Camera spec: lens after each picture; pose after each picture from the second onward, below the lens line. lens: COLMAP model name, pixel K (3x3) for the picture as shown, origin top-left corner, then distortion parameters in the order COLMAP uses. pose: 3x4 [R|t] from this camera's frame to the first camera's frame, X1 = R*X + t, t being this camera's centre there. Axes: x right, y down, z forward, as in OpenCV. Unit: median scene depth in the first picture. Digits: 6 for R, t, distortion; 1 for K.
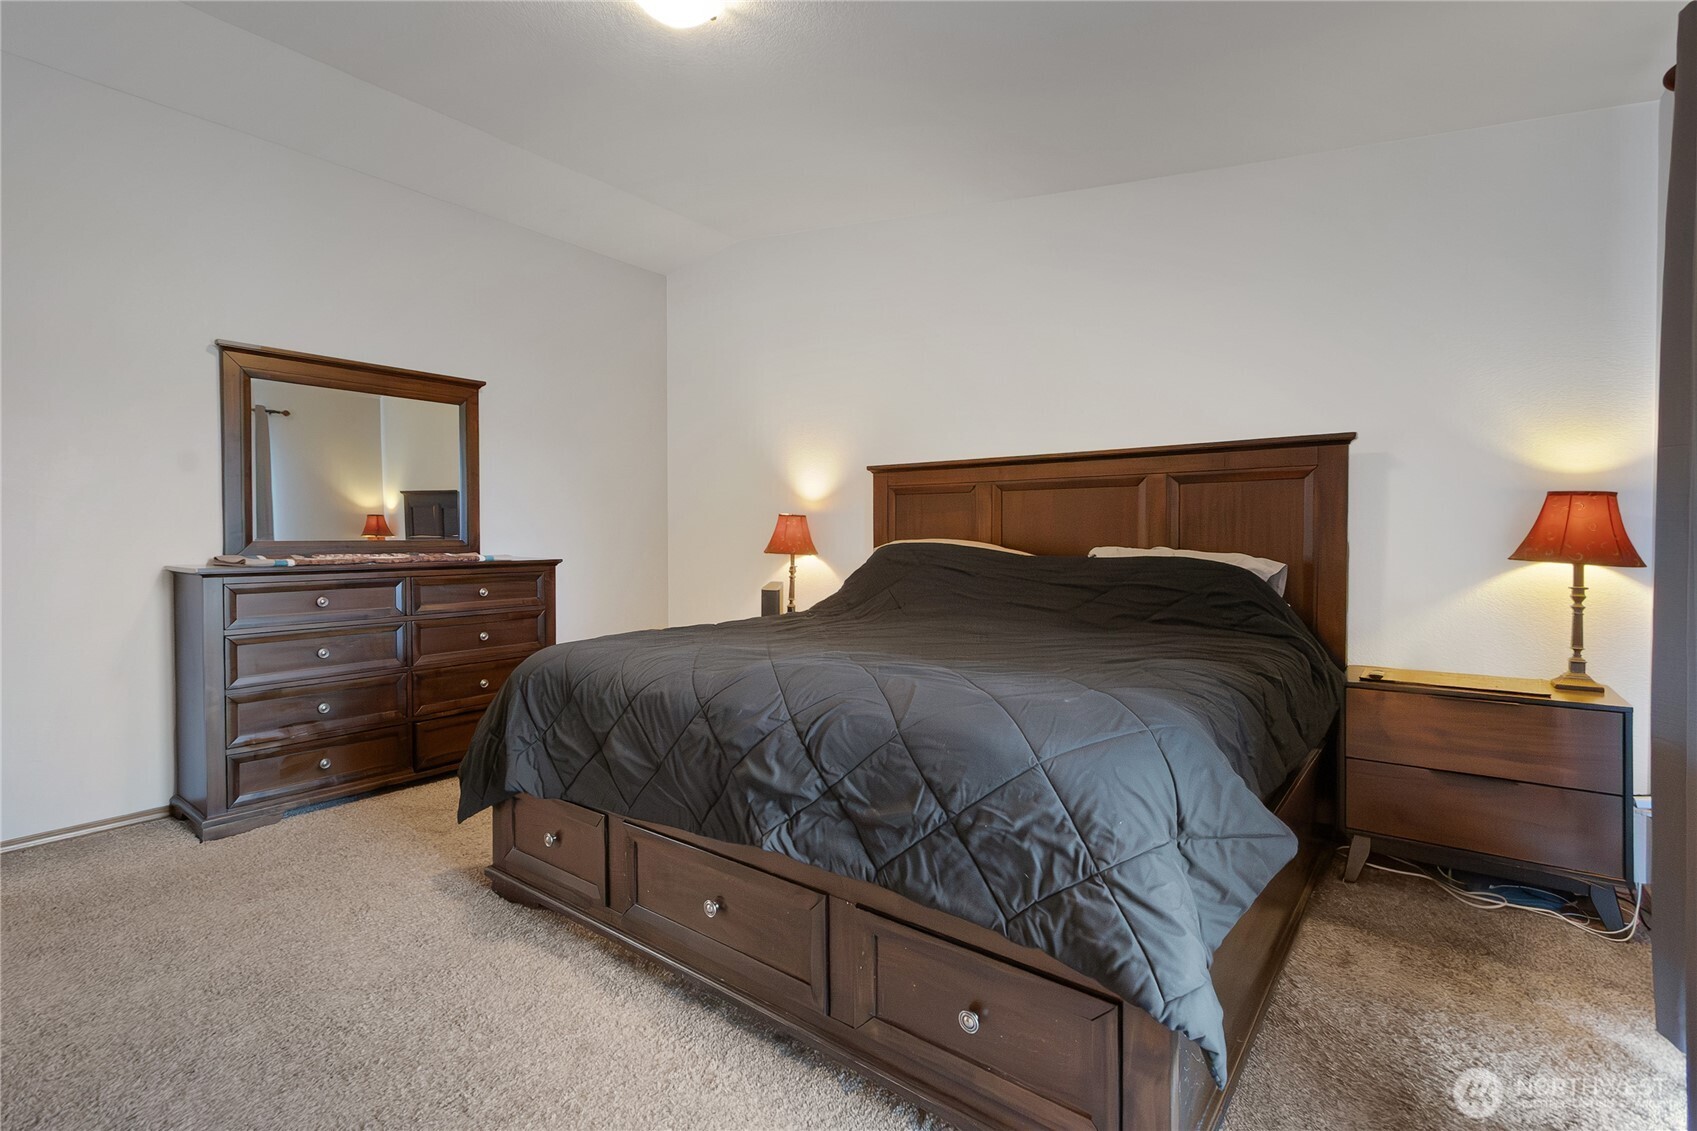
lens RADIAL K [[805.4, 0, 845.3], [0, 805.4, 563.6], [0, 0, 1]] dist [0.000048, 0.000077]
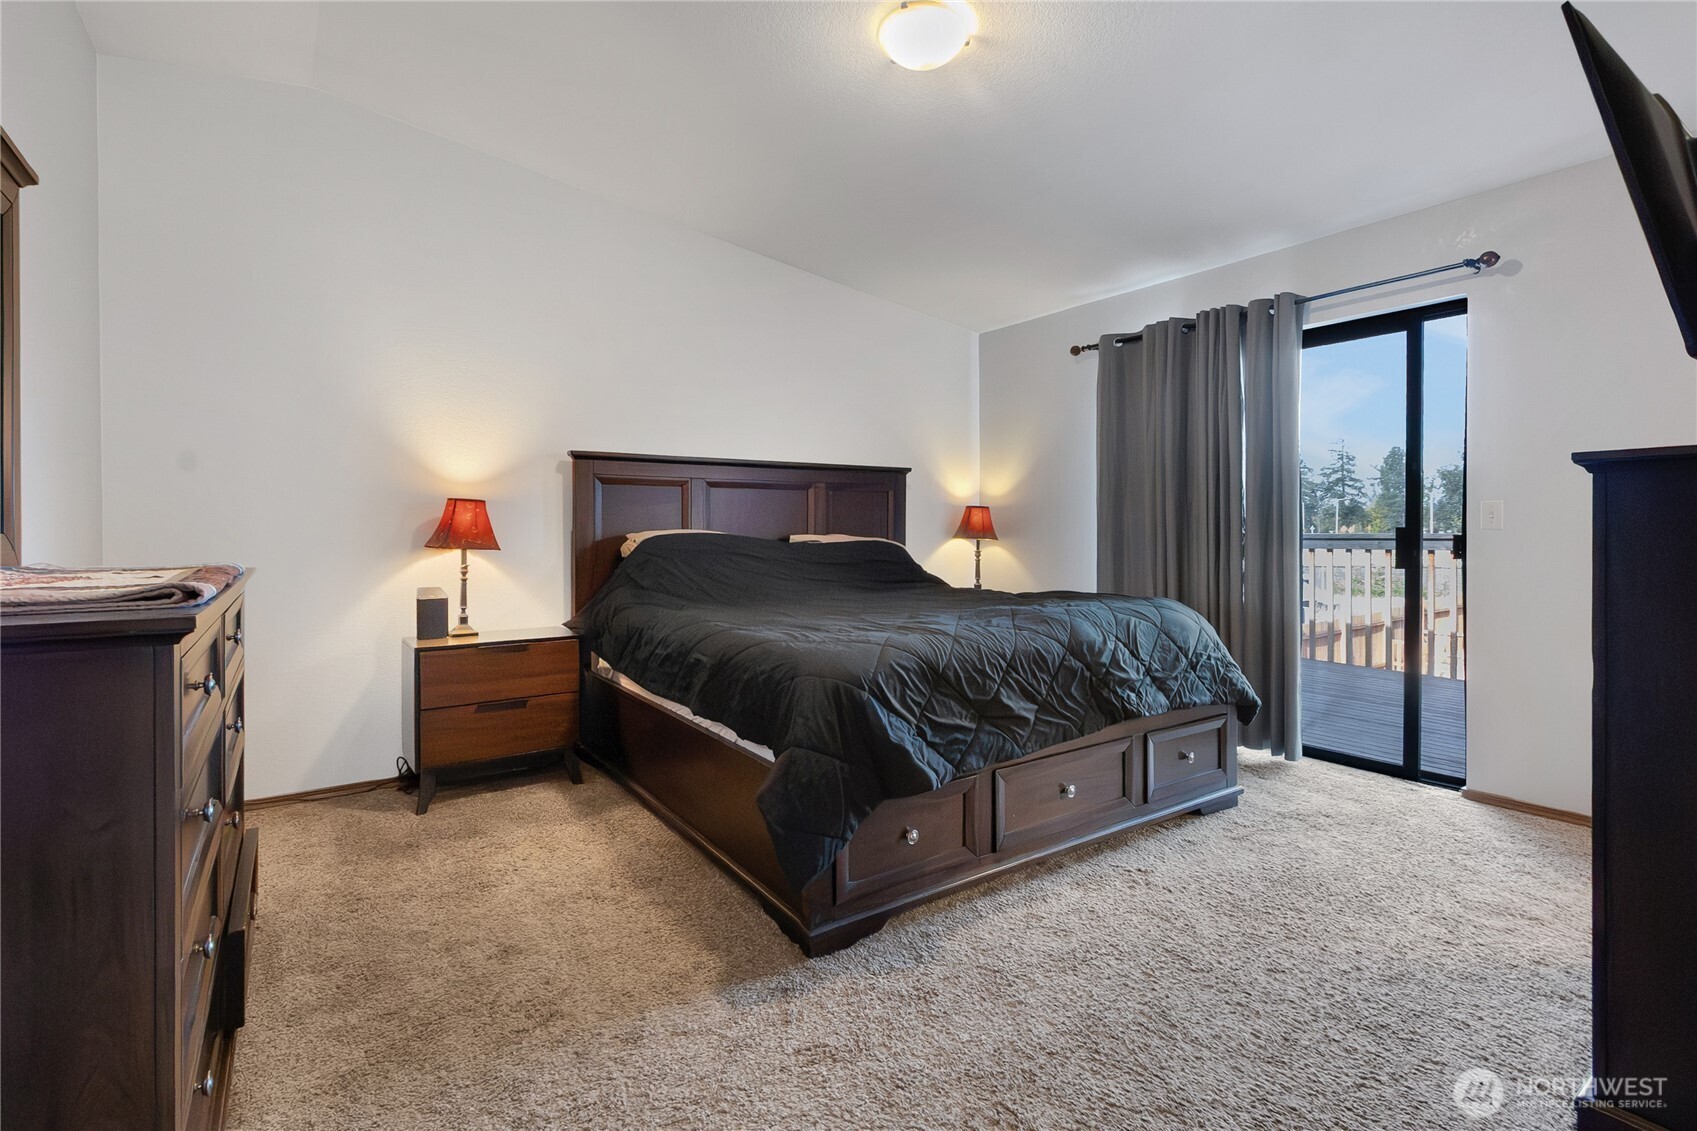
lens RADIAL K [[804.0, 0, 837.3], [0, 804.0, 537.0], [0, 0, 1]] dist [-0.000351, 0.000122]
pose [[0.282979, -0.011434, 0.959058, -1.265215], [0.032686, 0.999463, 0.002271, -0.024342], [-0.958569, 0.030705, 0.283201, 0.763640]]
